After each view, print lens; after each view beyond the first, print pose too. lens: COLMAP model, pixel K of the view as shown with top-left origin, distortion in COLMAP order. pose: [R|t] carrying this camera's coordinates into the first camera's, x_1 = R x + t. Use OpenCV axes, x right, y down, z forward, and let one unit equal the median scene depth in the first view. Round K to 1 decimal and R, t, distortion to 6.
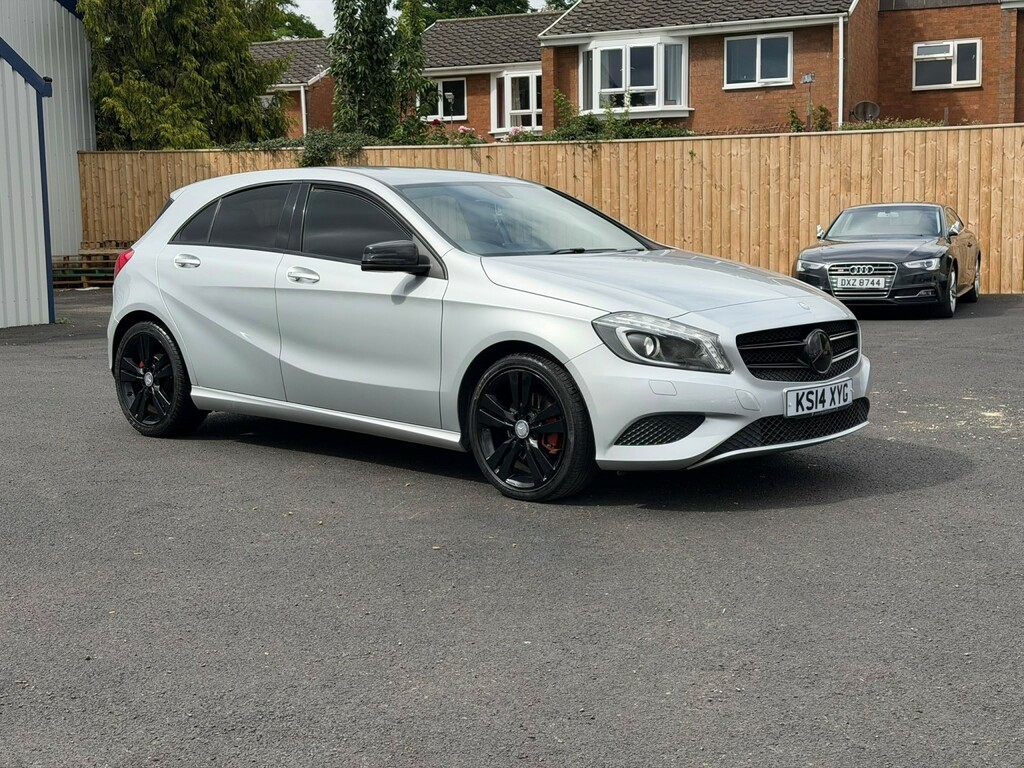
lens RADIAL K [[1420.8, 0, 522.5], [0, 1420.8, 393.8], [0, 0, 1]] dist [0.130542, 0.000000]
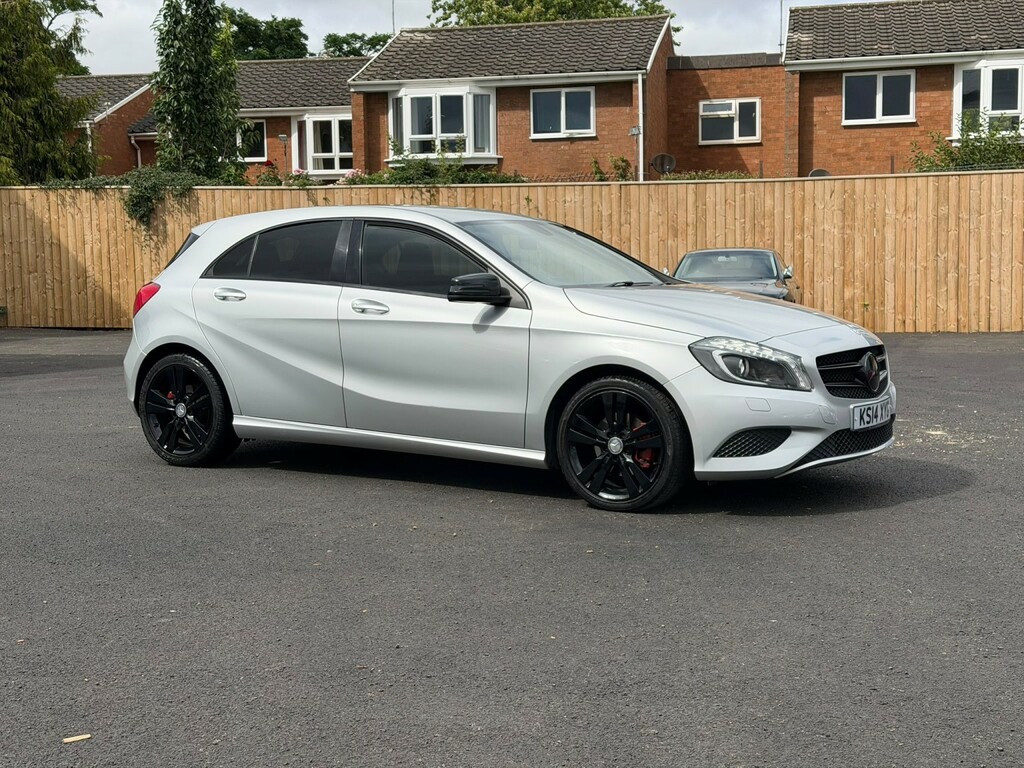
lens RADIAL K [[1420.8, 0, 519.3], [0, 1420.8, 394.4], [0, 0, 1]] dist [0.130542, 0.000000]
pose [[0.984637, -0.011051, 0.174265, -0.206127], [0.016381, 0.999440, -0.029174, 0.012752], [-0.173845, 0.031580, 0.984266, -0.047810]]
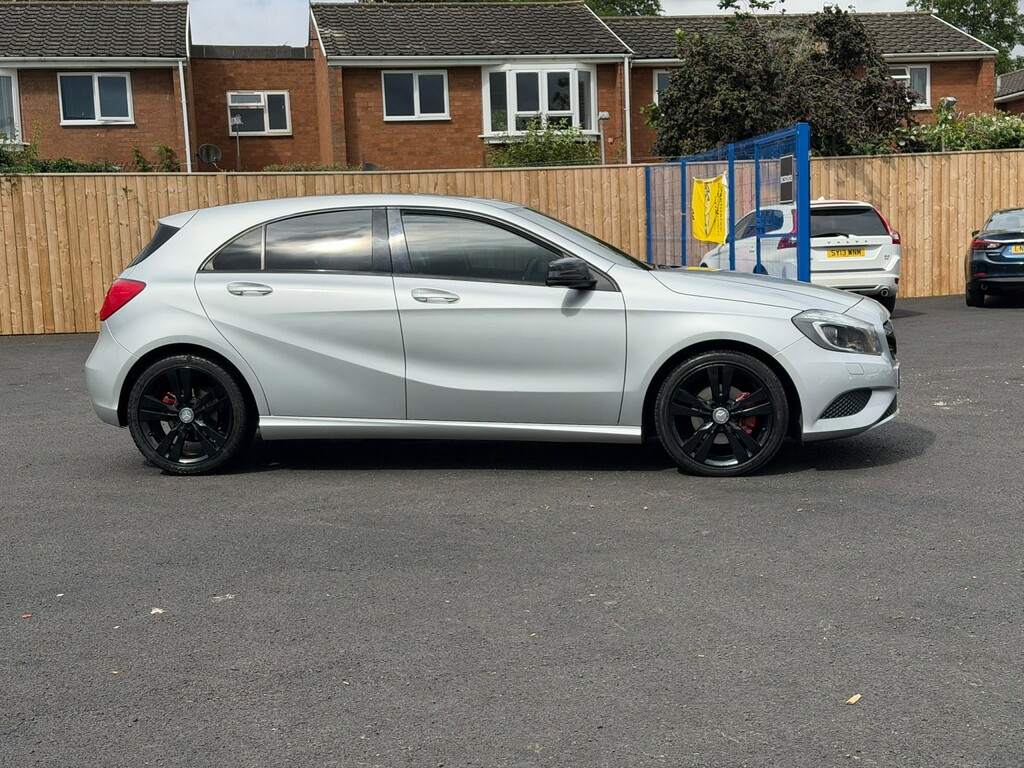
lens RADIAL K [[1420.8, 0, 514.0], [0, 1420.8, 389.3], [0, 0, 1]] dist [0.130542, 0.000000]
pose [[0.836082, -0.067098, 0.544485, -0.609892], [0.085006, 0.996350, -0.007750, -0.001545], [-0.541978, 0.052764, 0.838735, 0.088108]]
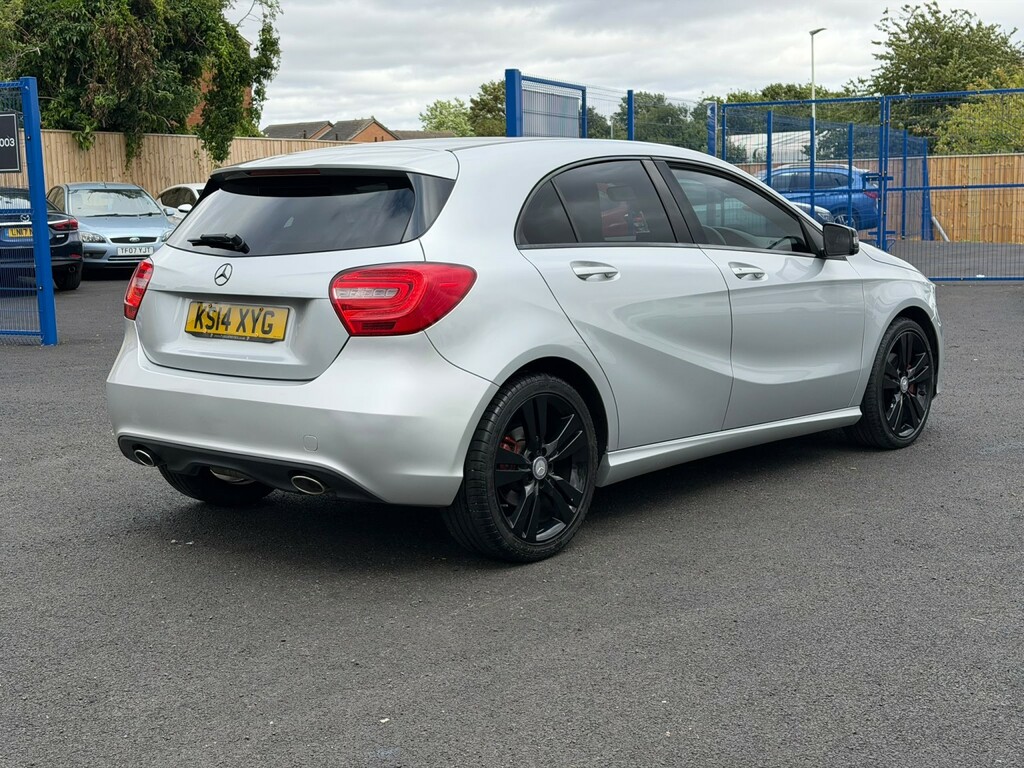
lens RADIAL K [[1420.8, 0, 509.2], [0, 1420.8, 389.1], [0, 0, 1]] dist [0.130542, 0.000000]
pose [[-0.027006, -0.121293, 0.992249, -0.887756], [0.142731, 0.981973, 0.123921, -0.124644], [-0.989393, 0.144972, -0.009207, 1.040232]]
